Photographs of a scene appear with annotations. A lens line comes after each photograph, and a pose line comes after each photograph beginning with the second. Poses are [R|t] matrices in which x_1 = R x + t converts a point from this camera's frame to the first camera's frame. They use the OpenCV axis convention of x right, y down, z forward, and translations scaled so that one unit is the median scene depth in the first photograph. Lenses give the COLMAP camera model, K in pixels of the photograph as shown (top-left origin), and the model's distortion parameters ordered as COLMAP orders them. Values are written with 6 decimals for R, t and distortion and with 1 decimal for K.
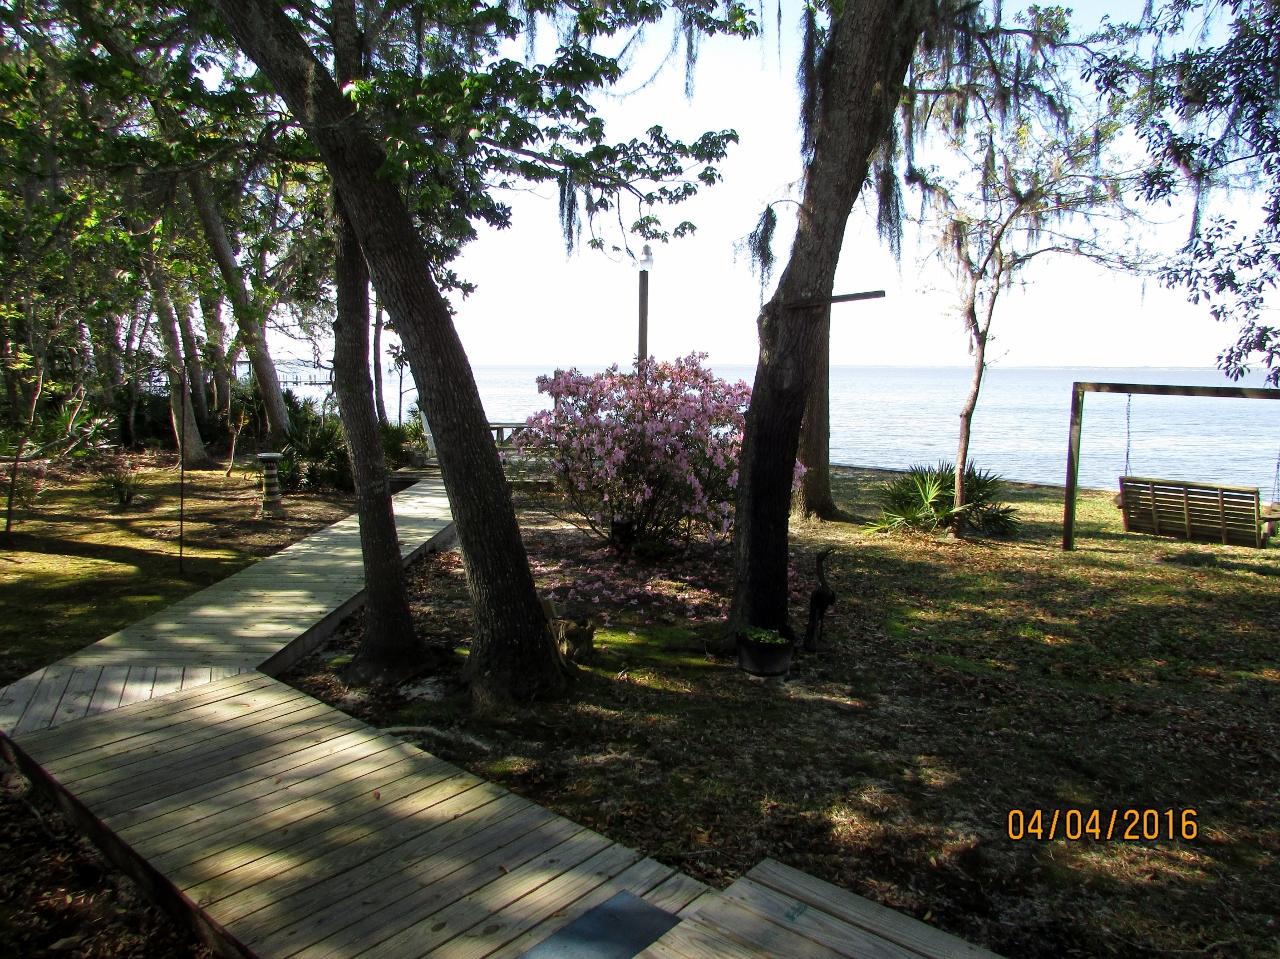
lens RADIAL K [[911.7, 0, 631.6], [0, 911.7, 482.0], [0, 0, 1]] dist [-0.031936, 0.011288]
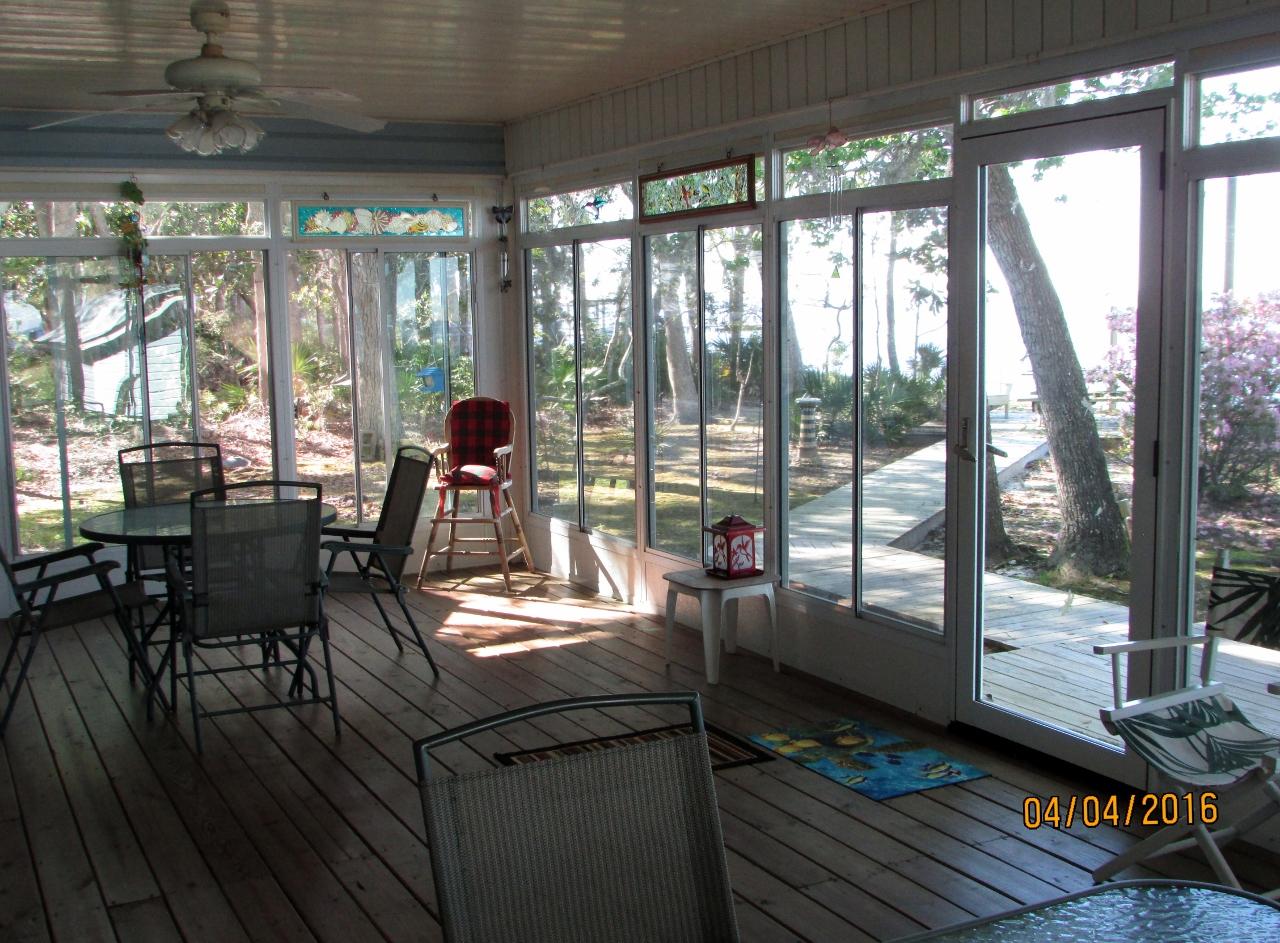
lens RADIAL K [[1411.5, 0, 644.2], [0, 1411.5, 477.7], [0, 0, 1]] dist [-0.048699, 0.000000]
pose [[0.924314, 0.023580, -0.380903, 0.018831], [-0.023911, 0.999707, 0.003862, 0.075721], [0.380882, 0.005538, 0.924607, -0.667206]]
